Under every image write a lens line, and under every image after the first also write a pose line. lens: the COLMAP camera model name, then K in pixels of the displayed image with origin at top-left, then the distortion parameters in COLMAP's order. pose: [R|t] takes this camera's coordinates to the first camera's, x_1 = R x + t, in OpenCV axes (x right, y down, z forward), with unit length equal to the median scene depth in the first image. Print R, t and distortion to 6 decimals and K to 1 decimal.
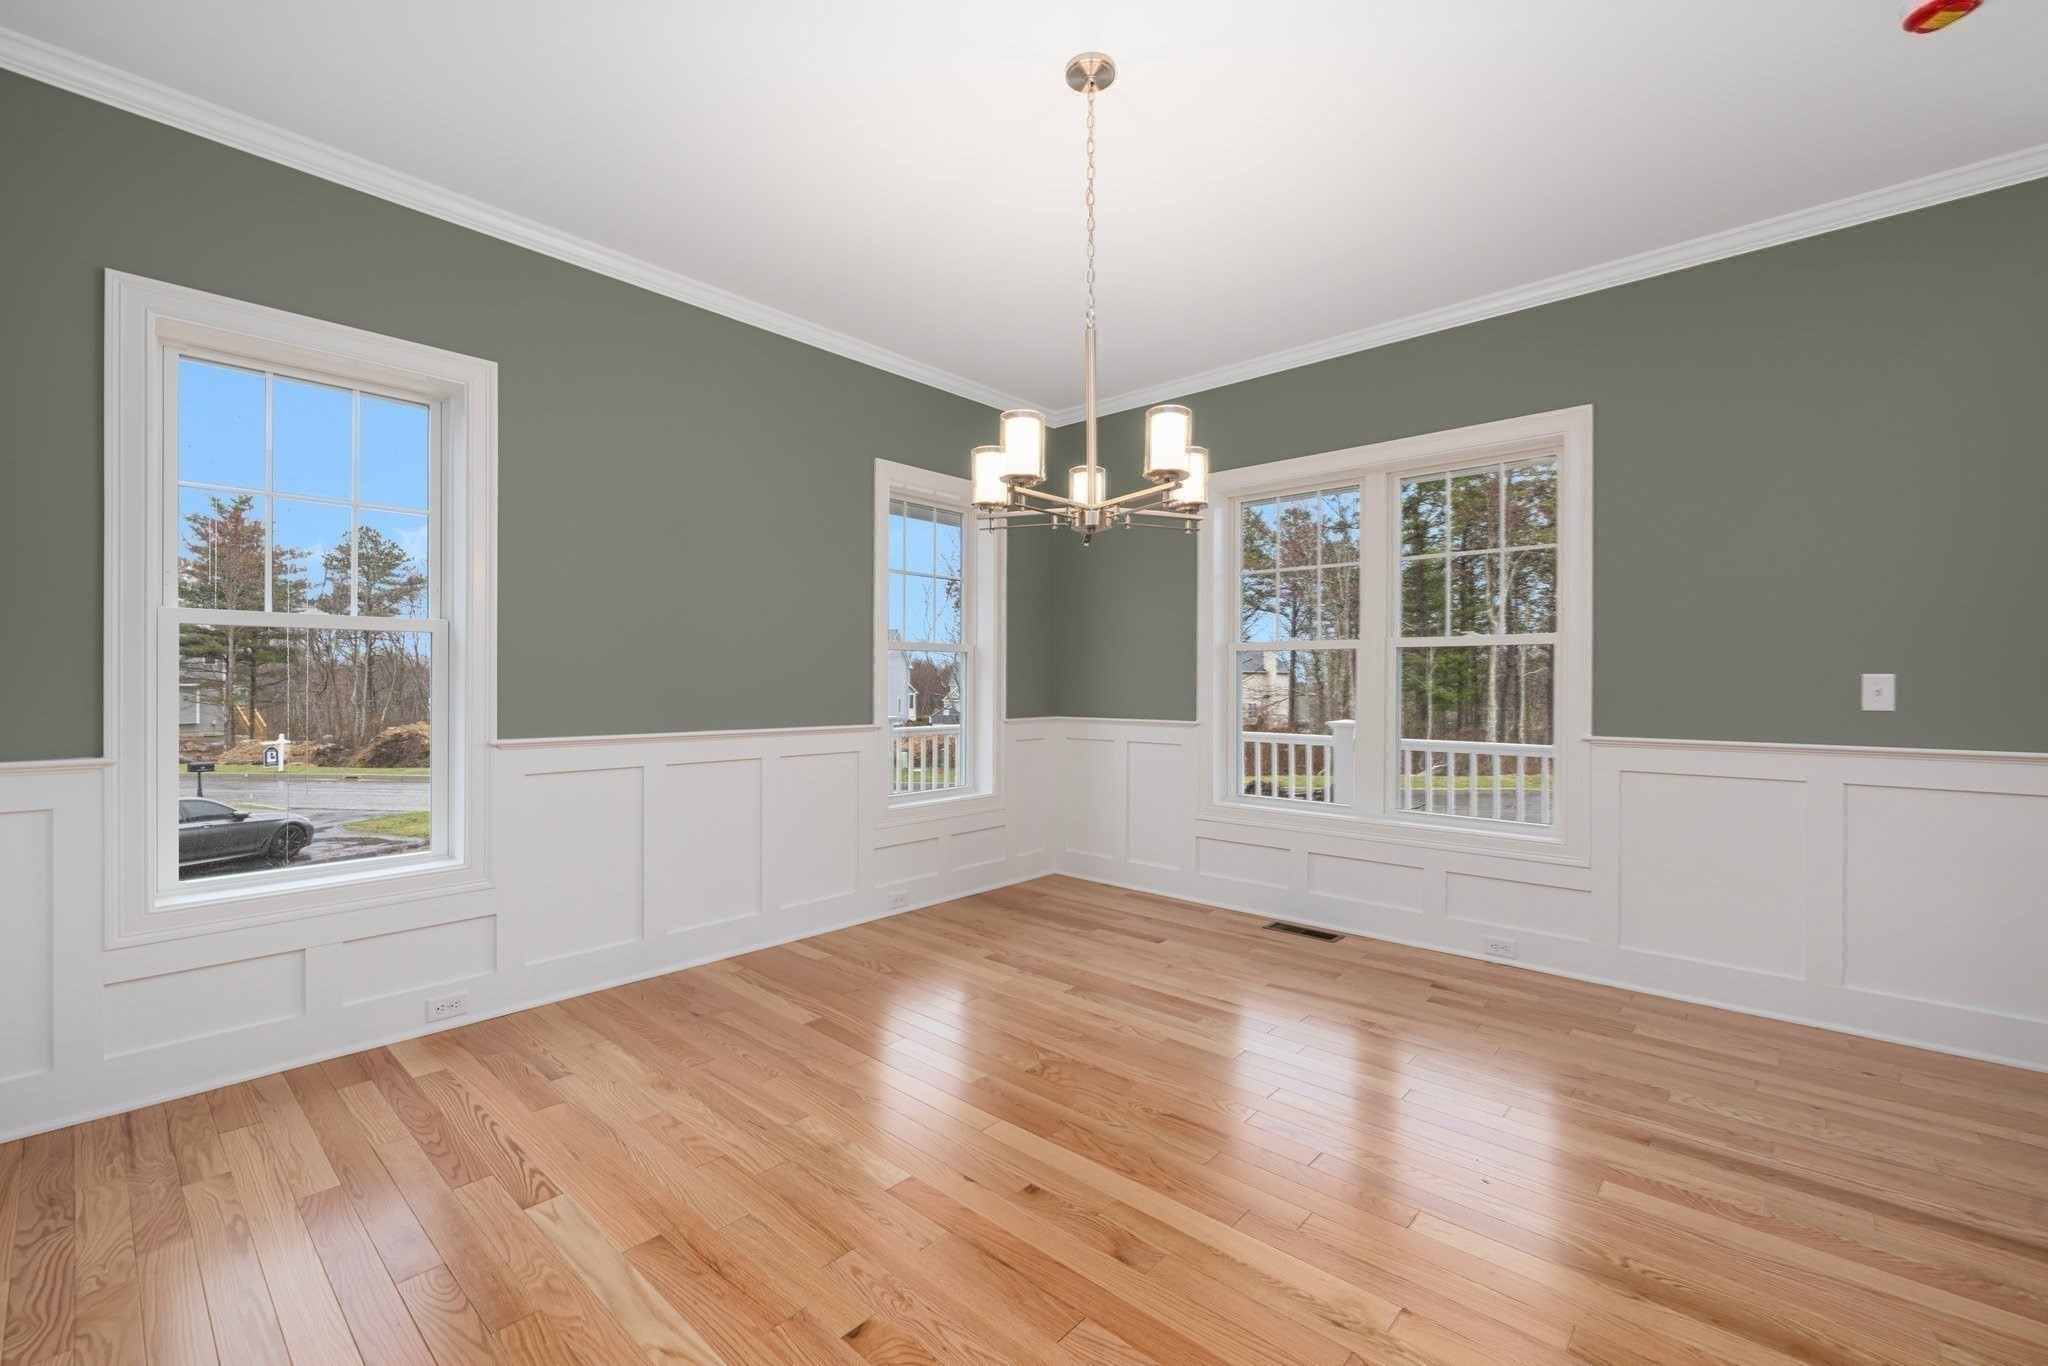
lens RADIAL K [[856.1, 0, 1017.1], [0, 856.1, 687.4], [0, 0, 1]] dist [0.001204, -0.000404]
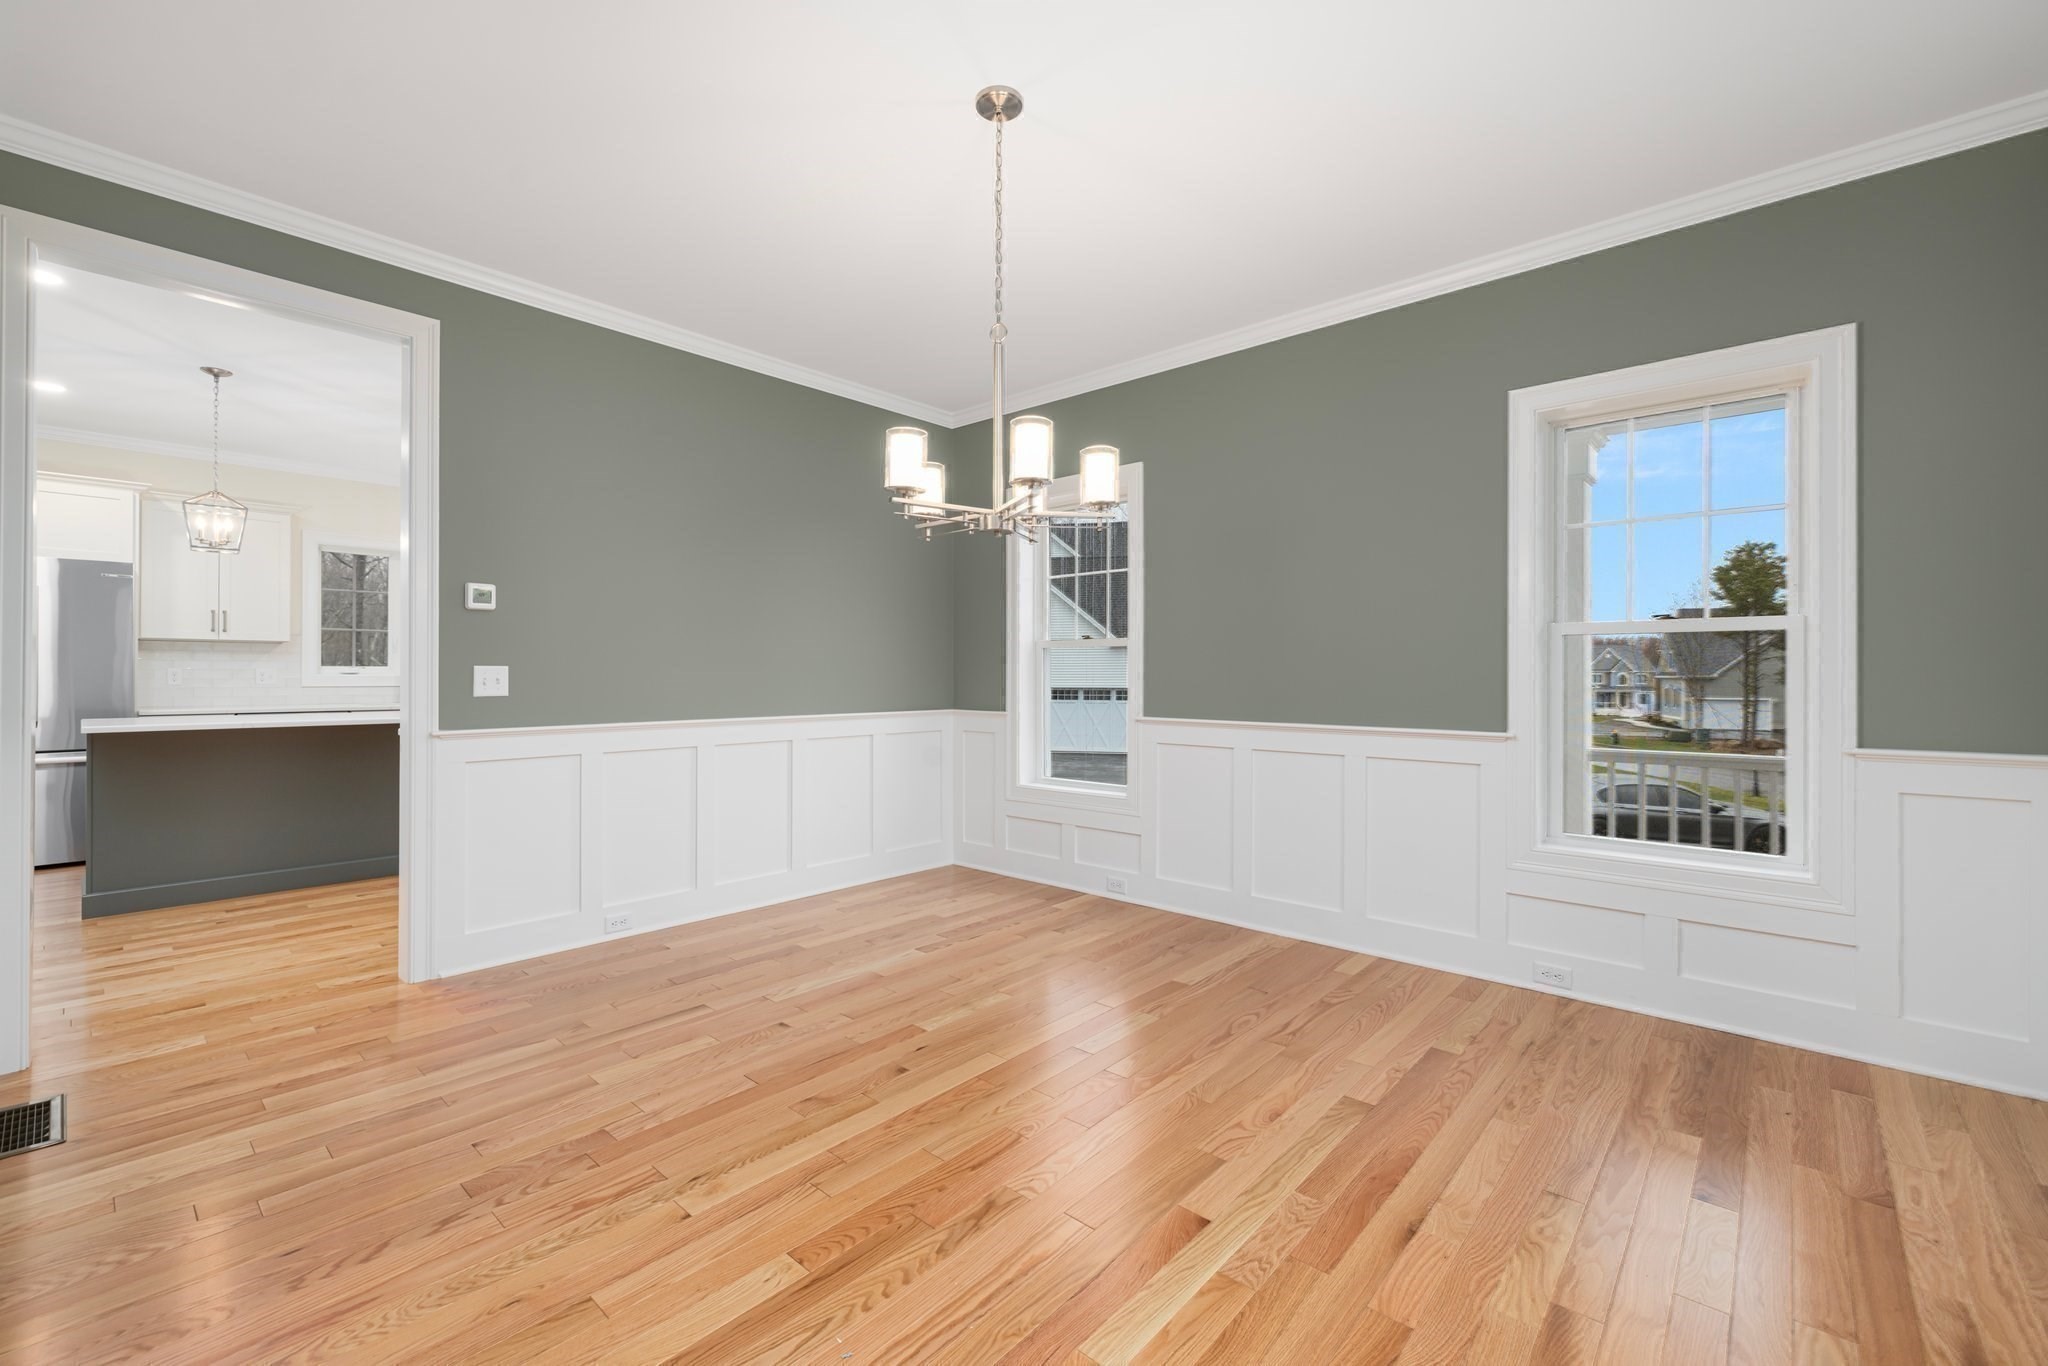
lens RADIAL K [[856.1, 0, 1016.6], [0, 856.1, 673.1], [0, 0, 1]] dist [0.001204, -0.000404]
pose [[0.006886, -0.003865, -0.999969, 0.798408], [-0.008786, 0.999954, -0.003925, -0.008865], [0.999938, 0.008813, 0.006852, 0.700743]]
